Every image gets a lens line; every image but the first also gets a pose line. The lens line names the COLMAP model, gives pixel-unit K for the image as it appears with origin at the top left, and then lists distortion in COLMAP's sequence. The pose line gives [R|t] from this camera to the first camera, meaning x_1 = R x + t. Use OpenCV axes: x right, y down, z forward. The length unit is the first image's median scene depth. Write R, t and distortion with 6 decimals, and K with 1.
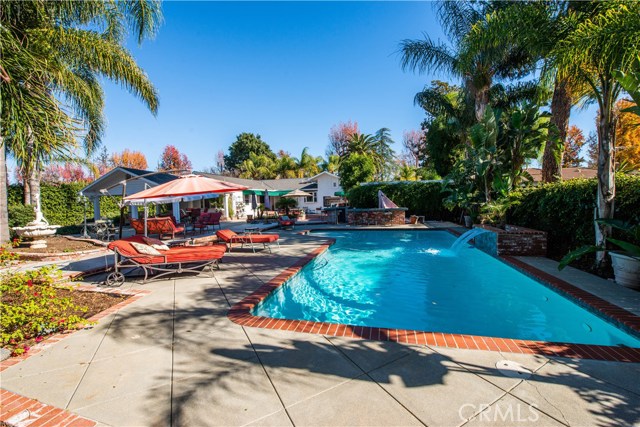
lens RADIAL K [[260.9, 0, 321.1], [0, 260.9, 214.7], [0, 0, 1]] dist [-0.018959, -0.000382]
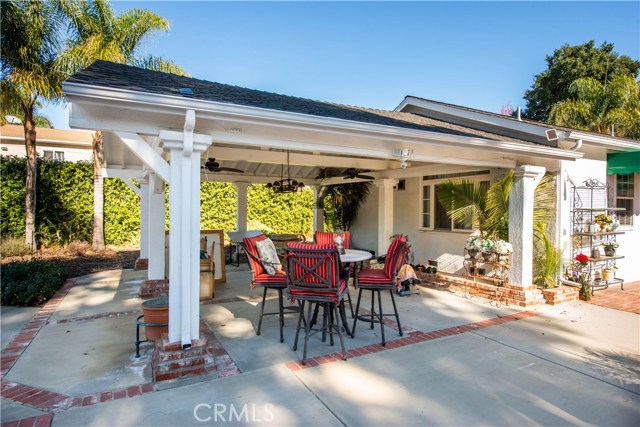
lens RADIAL K [[378.6, 0, 318.9], [0, 378.6, 214.7], [0, 0, 1]] dist [-0.001678, -0.000359]
pose [[0.683697, 0.040743, -0.728627, -0.154260], [-0.061369, 0.998114, -0.001773, -0.019517], [0.727181, 0.045927, 0.684908, 0.407479]]
